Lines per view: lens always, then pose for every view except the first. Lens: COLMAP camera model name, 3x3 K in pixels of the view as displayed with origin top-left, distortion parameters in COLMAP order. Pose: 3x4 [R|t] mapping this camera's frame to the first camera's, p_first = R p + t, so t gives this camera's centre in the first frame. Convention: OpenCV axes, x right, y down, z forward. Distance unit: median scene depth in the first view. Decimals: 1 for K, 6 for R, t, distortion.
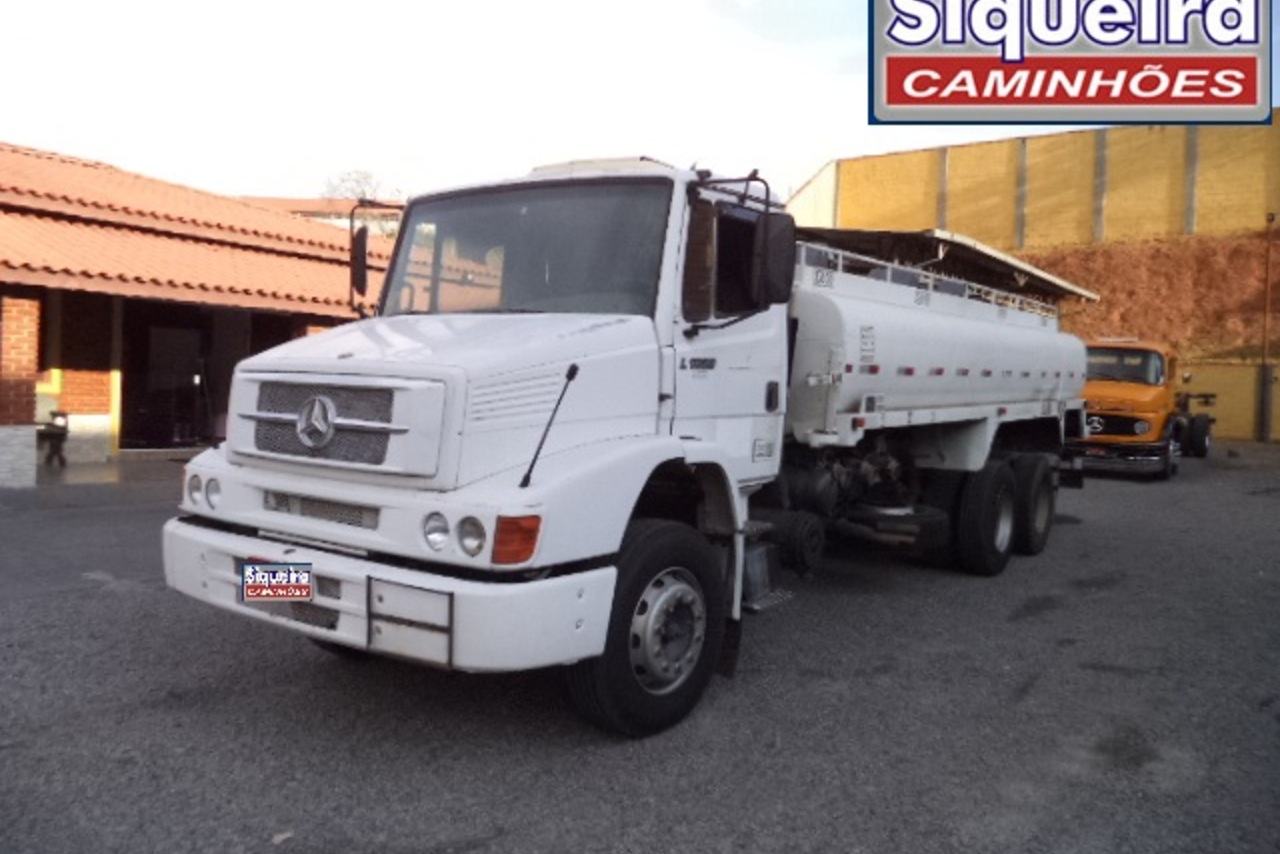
lens RADIAL K [[1080.5, 0, 640.0], [0, 1080.5, 427.0], [0, 0, 1]] dist [0.002127, -0.000961]
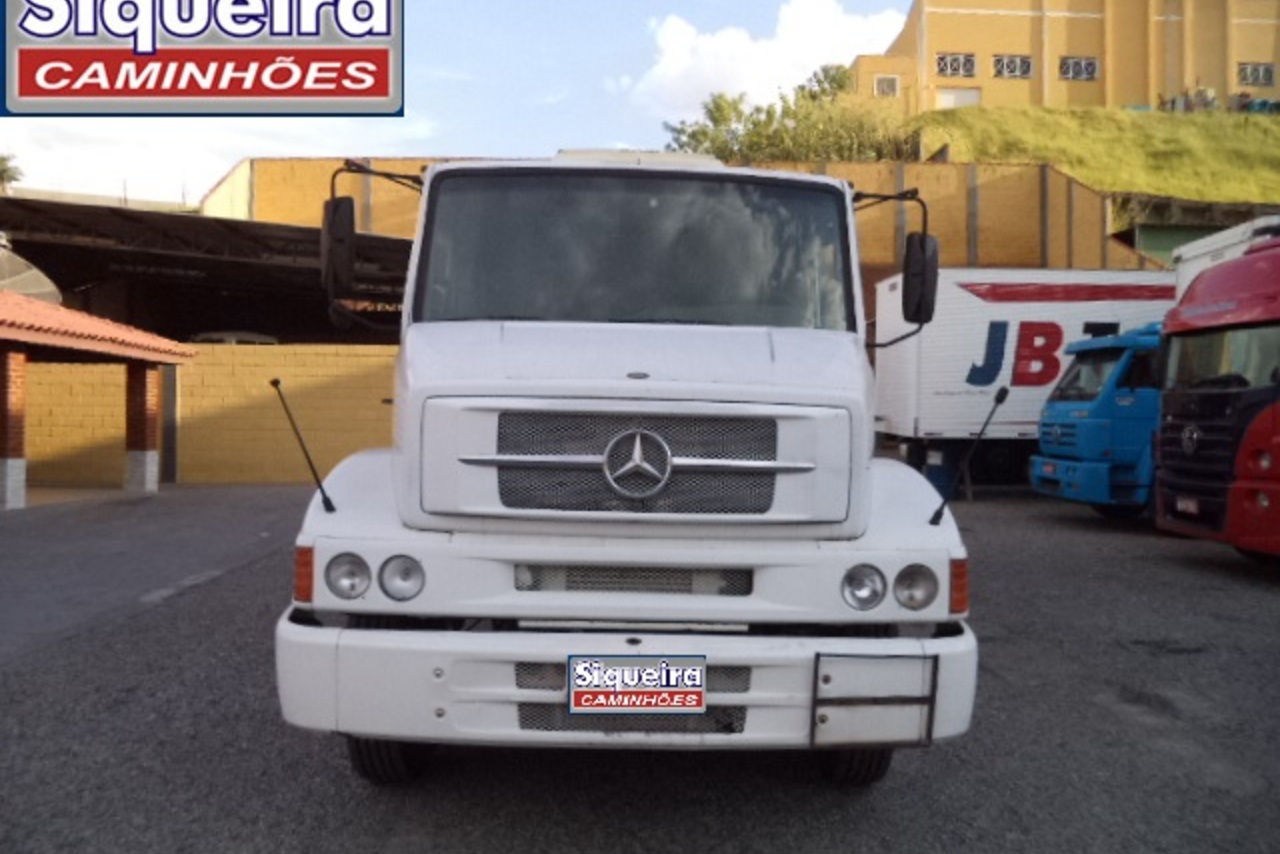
lens RADIAL K [[970.6, 0, 640.0], [0, 970.6, 427.0], [0, 0, 1]] dist [0.002024, 0.000714]
pose [[0.780843, -0.040301, 0.623426, -0.748679], [0.033322, 0.999183, 0.022856, -0.047950], [-0.623838, 0.002927, 0.781549, 0.490528]]
